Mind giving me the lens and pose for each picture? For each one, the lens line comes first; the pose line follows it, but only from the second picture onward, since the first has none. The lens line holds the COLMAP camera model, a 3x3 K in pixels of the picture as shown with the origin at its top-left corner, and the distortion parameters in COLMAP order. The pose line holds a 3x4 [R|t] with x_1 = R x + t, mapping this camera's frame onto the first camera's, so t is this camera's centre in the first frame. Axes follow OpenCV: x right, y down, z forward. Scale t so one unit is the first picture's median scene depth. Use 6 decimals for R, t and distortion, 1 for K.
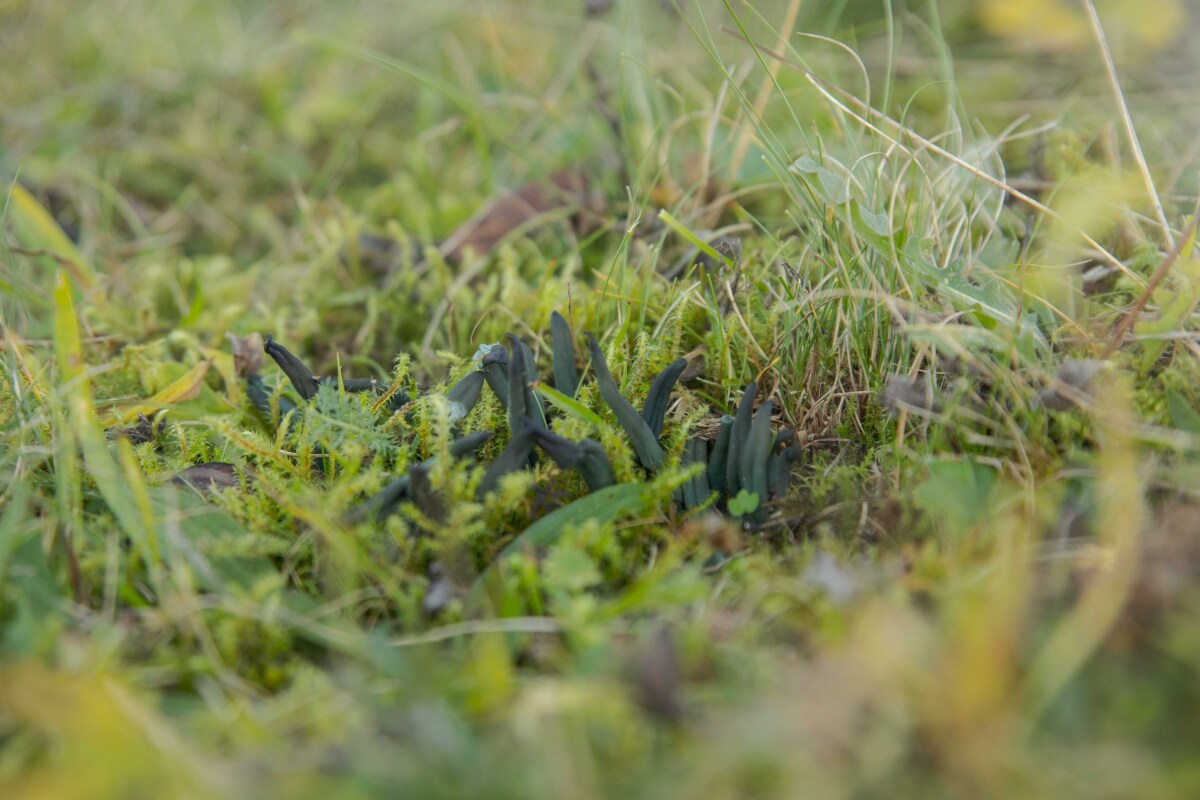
lens RADIAL K [[2408.8, 0, 600.4], [0, 2408.8, 399.8], [0, 0, 1]] dist [0.042379, 0.000000]
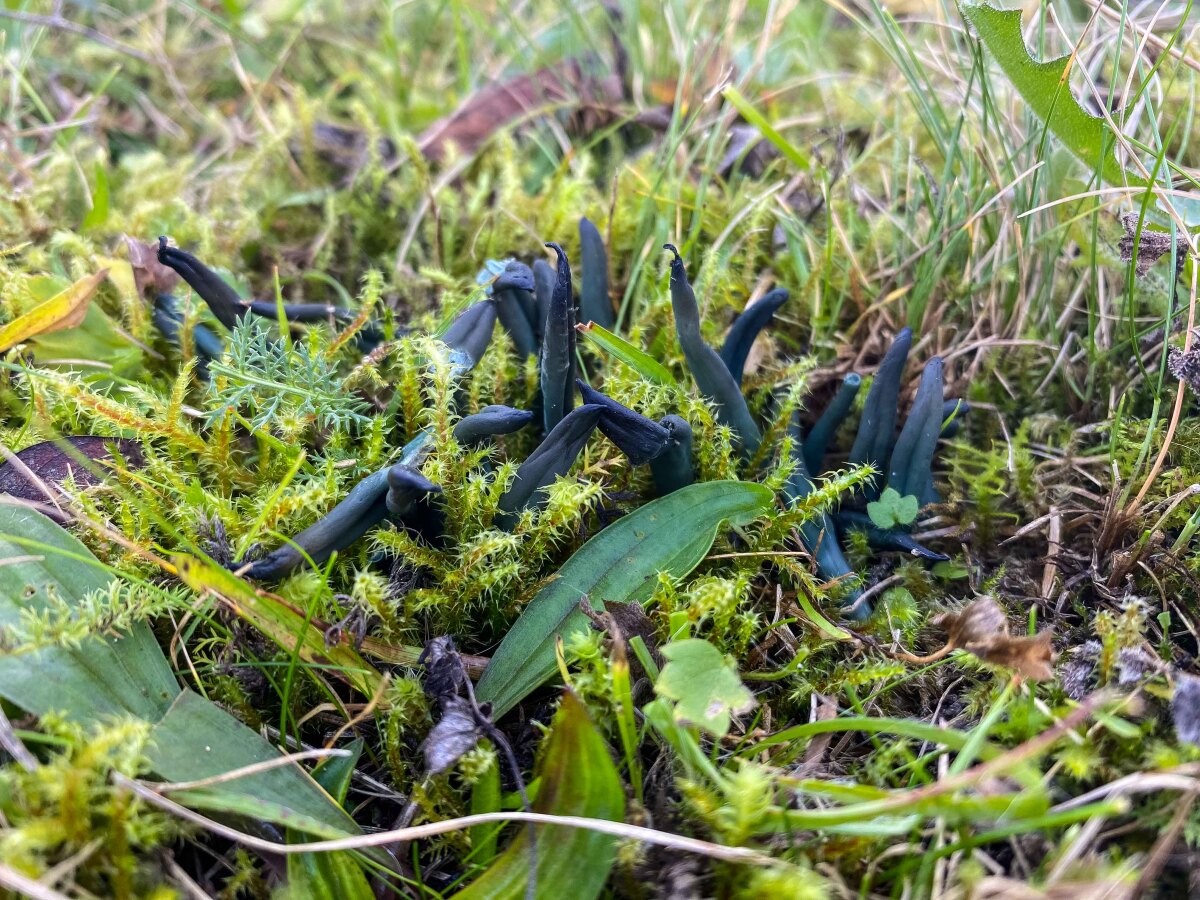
lens RADIAL K [[1049.2, 0, 599.3], [0, 1049.2, 451.9], [0, 0, 1]] dist [-0.020280, -0.036571]
pose [[0.989557, 0.003667, 0.144094, -0.059786], [-0.025585, 0.988271, 0.150554, -0.014350], [-0.141852, -0.152668, 0.978044, 0.675620]]
